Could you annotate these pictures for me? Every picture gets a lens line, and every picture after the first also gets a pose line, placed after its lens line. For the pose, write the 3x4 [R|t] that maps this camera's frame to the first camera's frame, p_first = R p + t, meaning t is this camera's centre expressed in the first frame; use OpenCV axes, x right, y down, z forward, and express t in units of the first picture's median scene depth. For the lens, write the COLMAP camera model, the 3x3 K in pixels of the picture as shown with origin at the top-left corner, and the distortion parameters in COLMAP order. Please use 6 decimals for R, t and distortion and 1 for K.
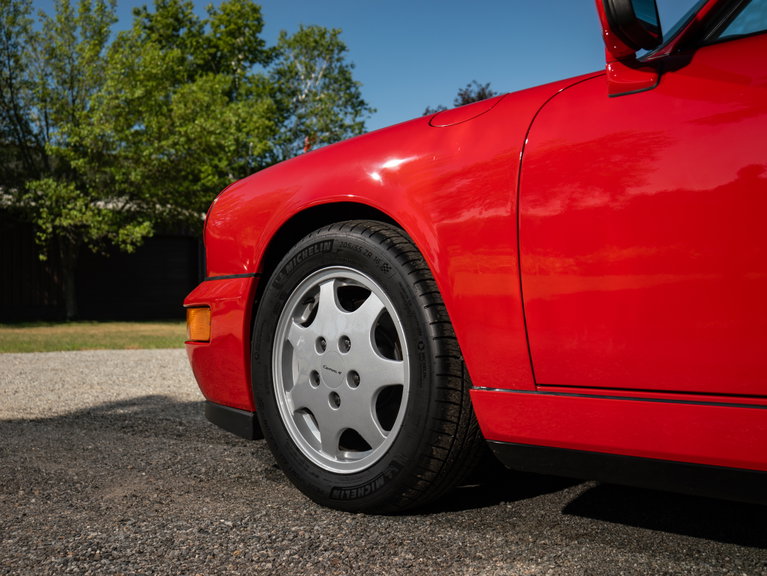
lens RADIAL K [[990.4, 0, 383.7], [0, 990.4, 340.2], [0, 0, 1]] dist [-0.047119, 0.000000]
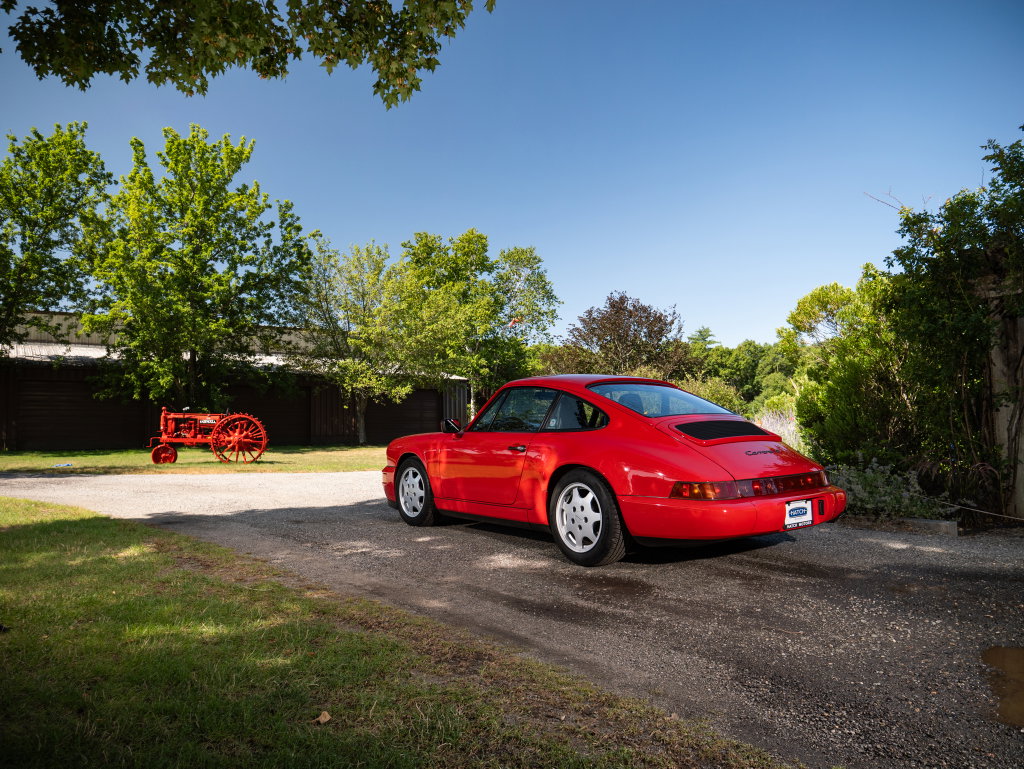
lens RADIAL K [[733.8, 0, 506.9], [0, 733.8, 410.0], [0, 0, 1]] dist [-0.048301, 0.008374]
pose [[0.993206, -0.010061, -0.115934, 0.044955], [0.003623, 0.998446, -0.055613, -0.009058], [0.116313, 0.054815, 0.991699, -0.128555]]
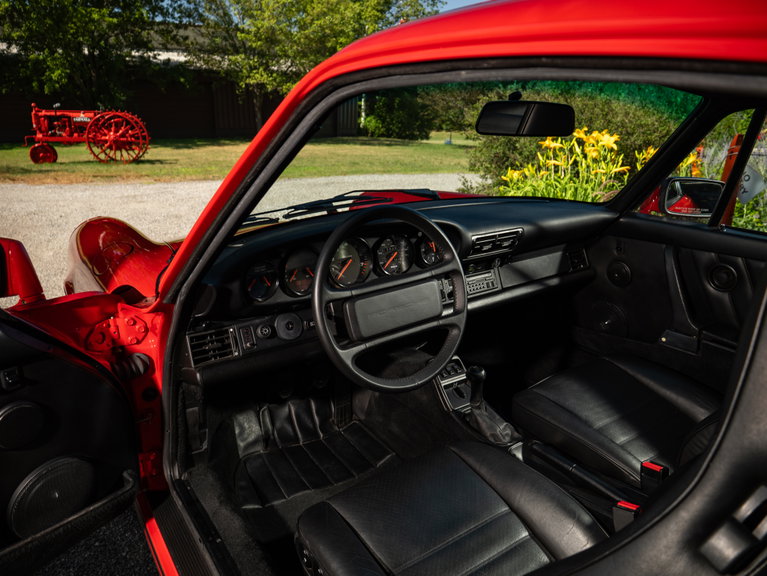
lens RADIAL K [[549.7, 0, 384.9], [0, 549.7, 297.8], [0, 0, 1]] dist [-0.048301, 0.008374]
pose [[0.991594, 0.051684, -0.118614, 0.029472], [-0.016476, 0.959729, 0.280445, -0.021715], [0.128332, -0.276134, 0.952513, 0.019409]]
